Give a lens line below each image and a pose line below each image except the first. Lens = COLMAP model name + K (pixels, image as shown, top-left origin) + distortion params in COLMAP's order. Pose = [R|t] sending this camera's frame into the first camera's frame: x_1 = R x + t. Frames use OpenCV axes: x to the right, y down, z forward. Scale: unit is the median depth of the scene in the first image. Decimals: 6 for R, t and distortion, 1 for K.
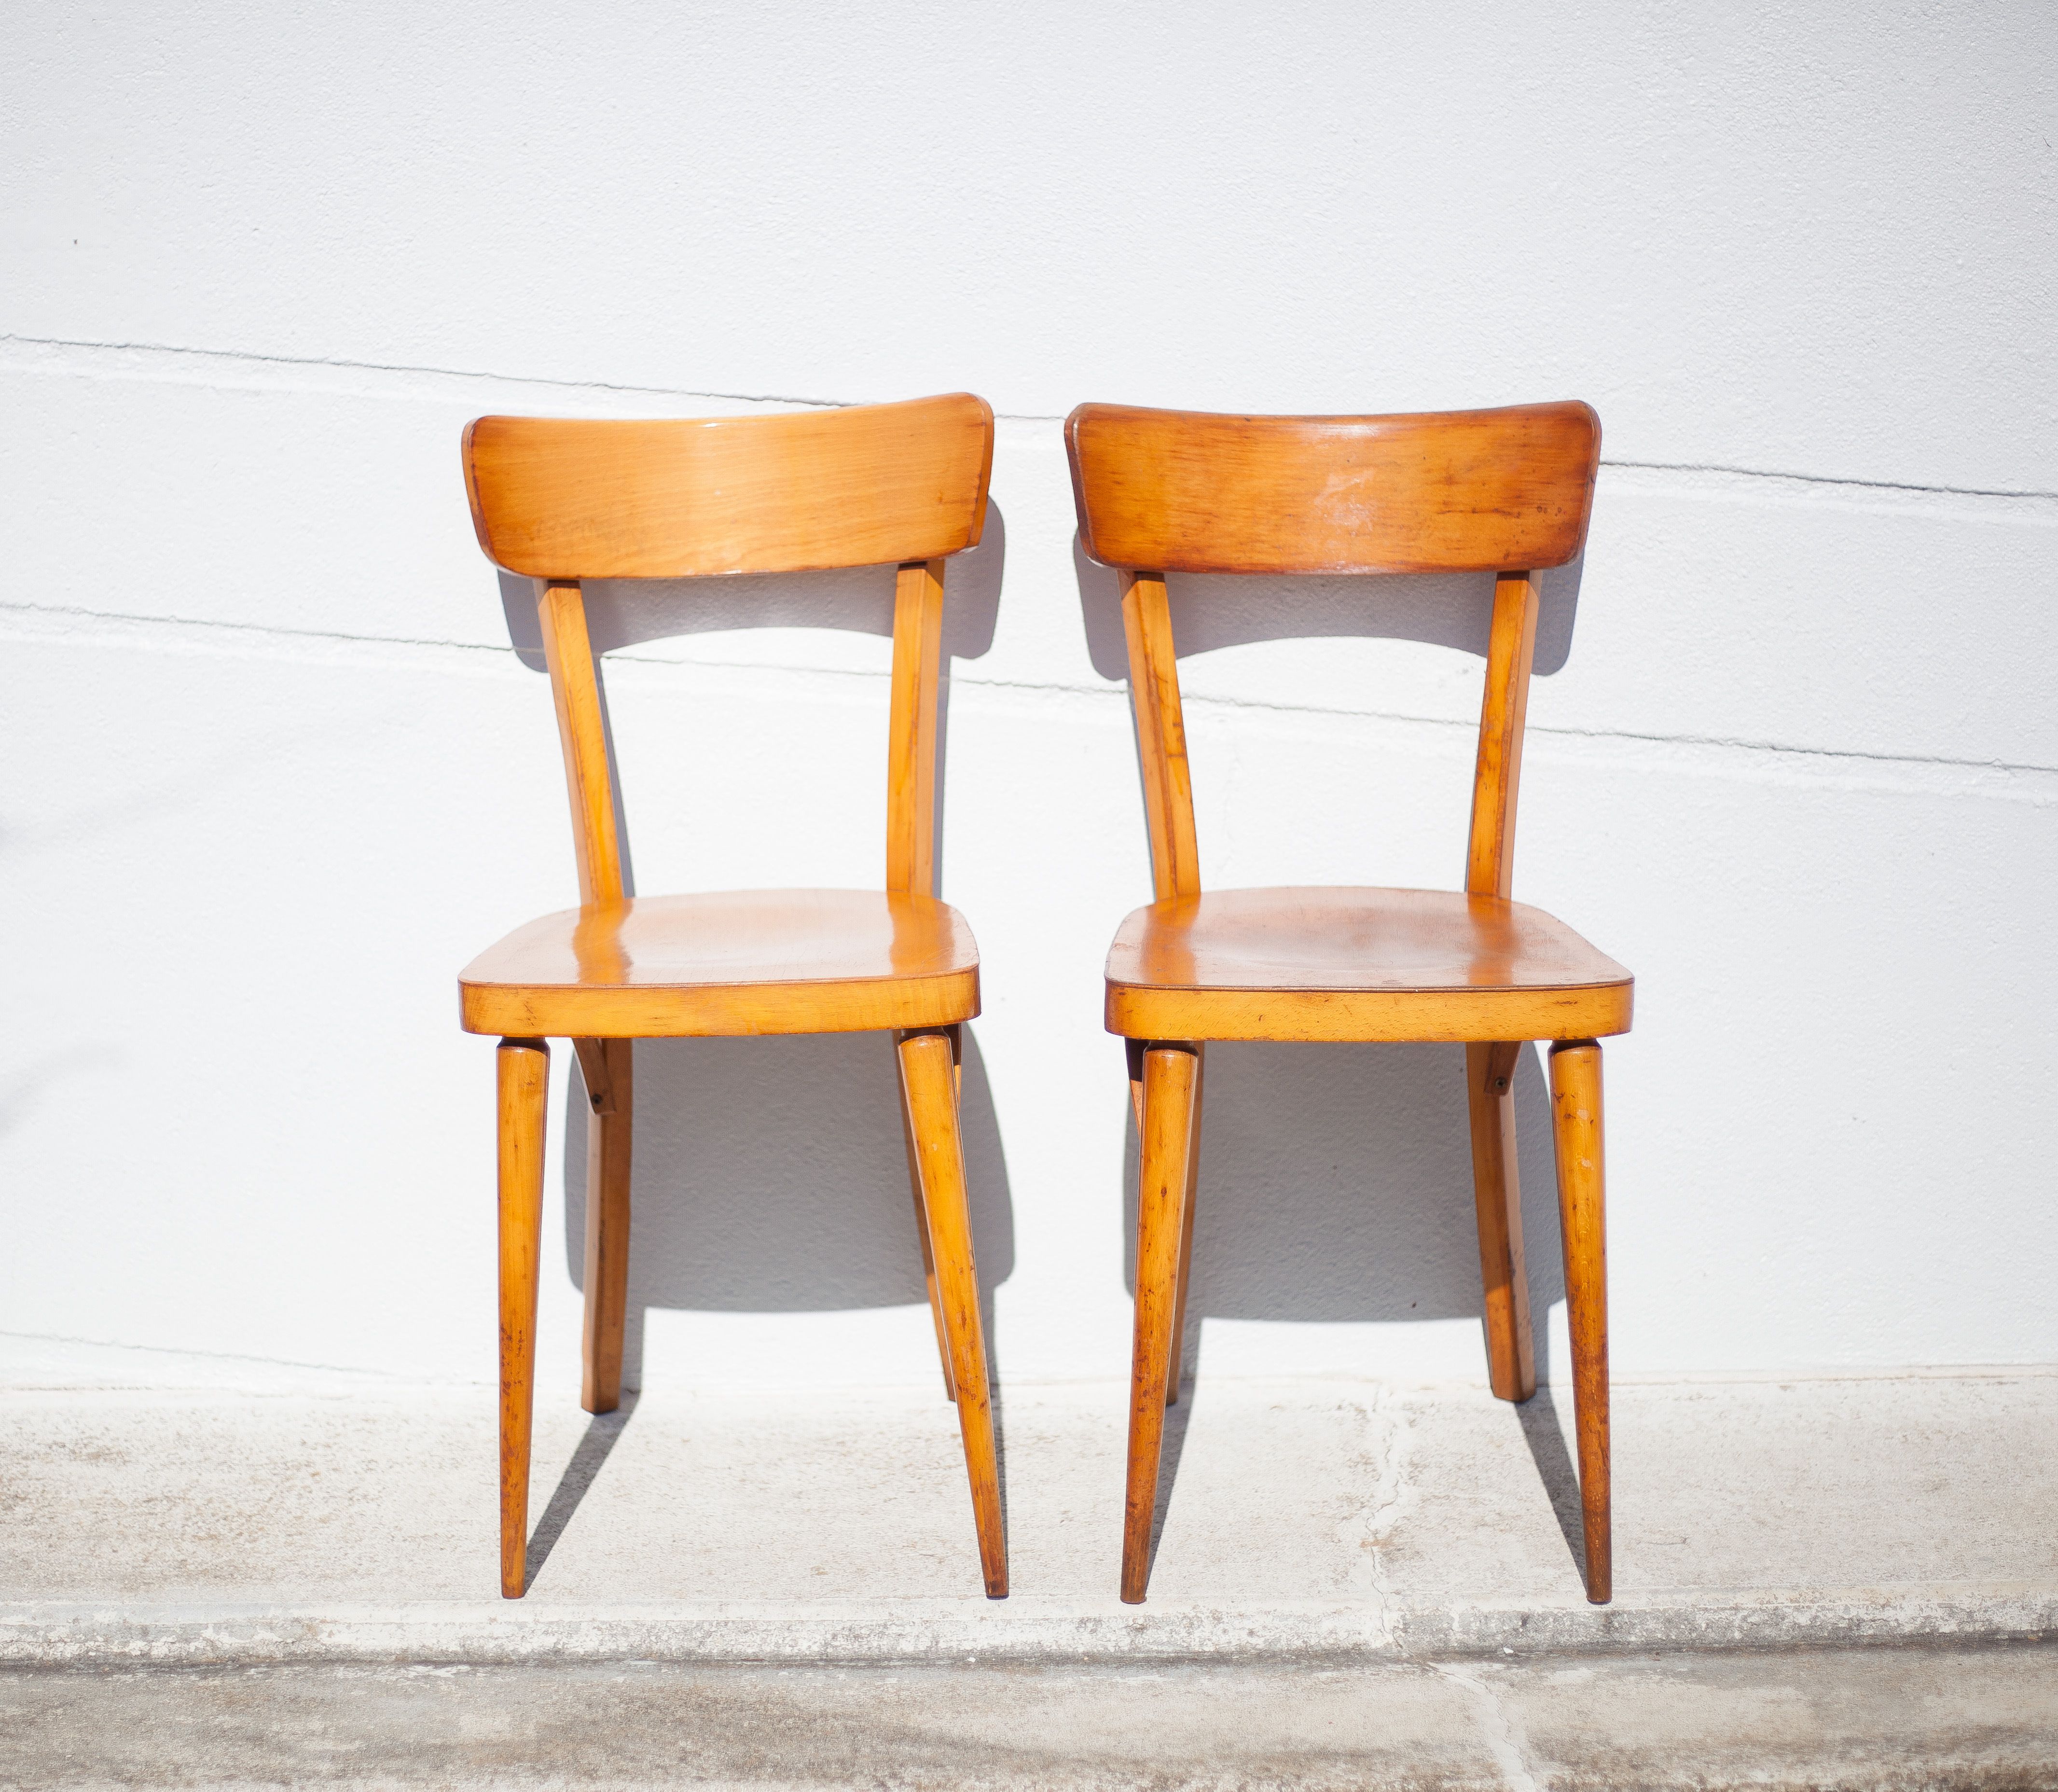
lens RADIAL K [[3928.2, 0, 940.9], [0, 3928.2, 905.6], [0, 0, 1]] dist [-0.110827, 0.000000]
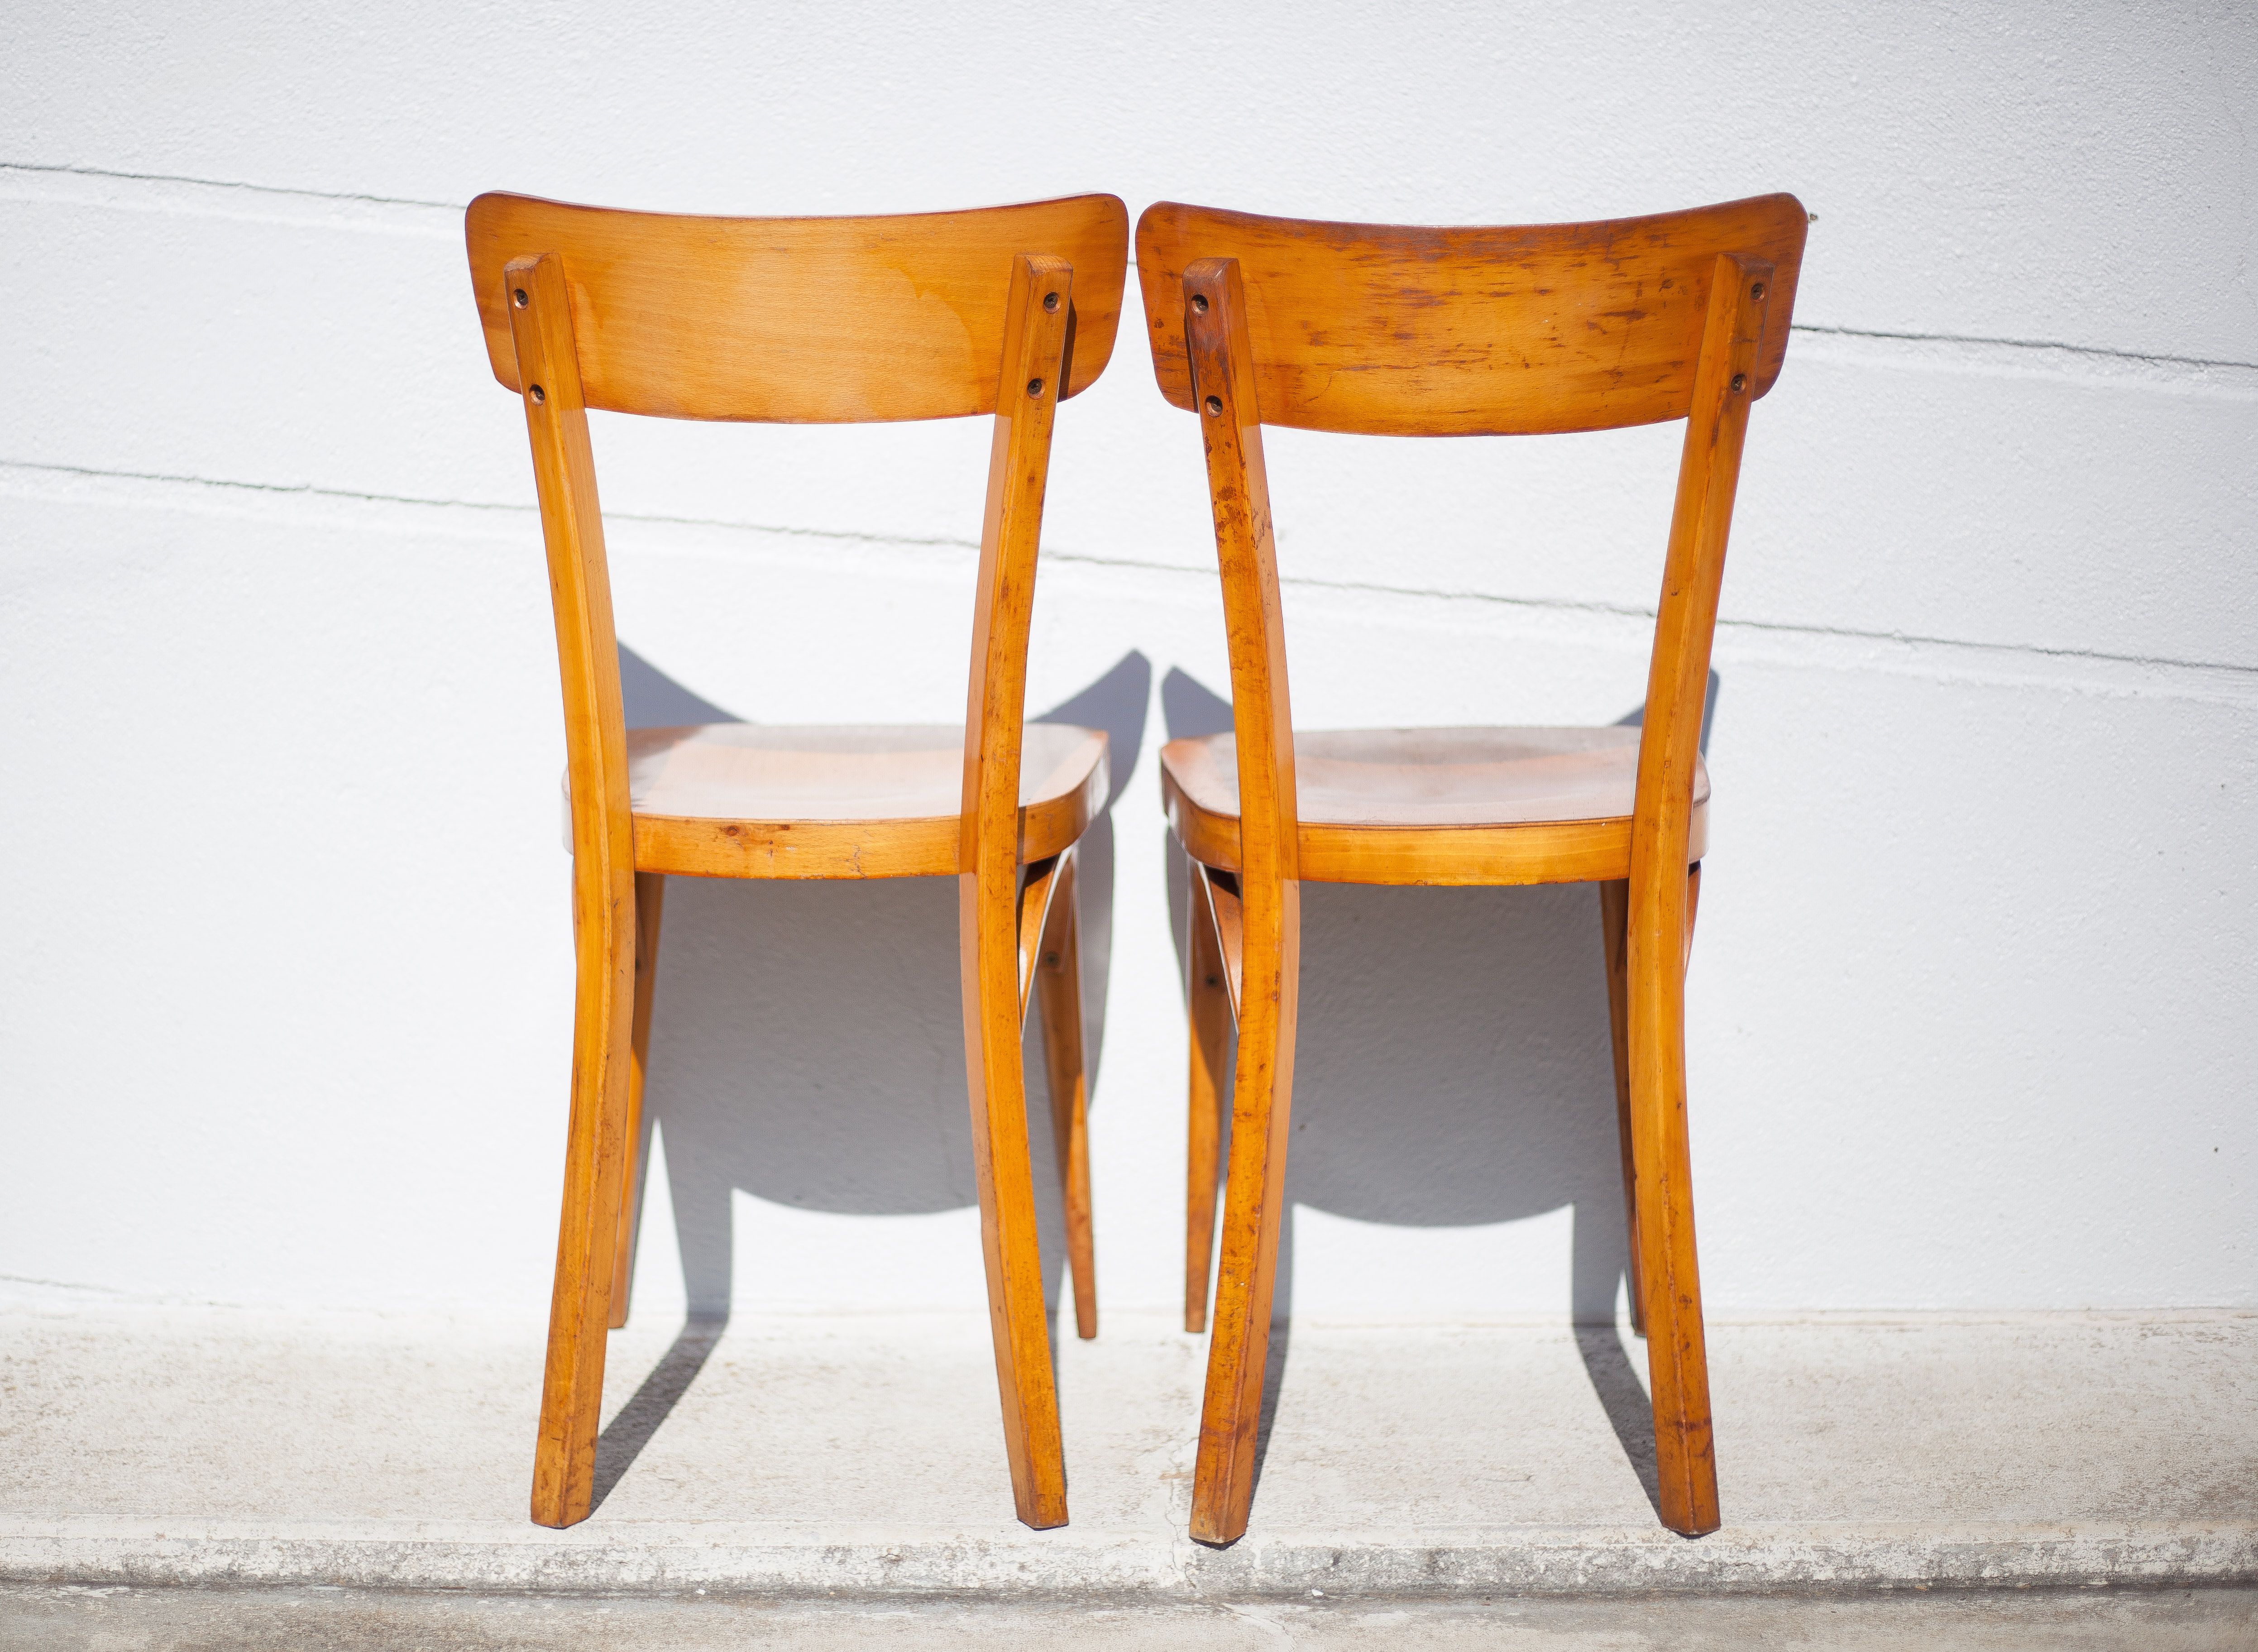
lens RADIAL K [[3704.9, 0, 1011.6], [0, 3704.9, 832.4], [0, 0, 1]] dist [-0.116233, 0.000000]
pose [[0.999855, 0.016817, 0.002668, 0.067293], [-0.016622, 0.997989, -0.061172, 0.068146], [-0.003691, 0.061119, 0.998124, 0.158495]]
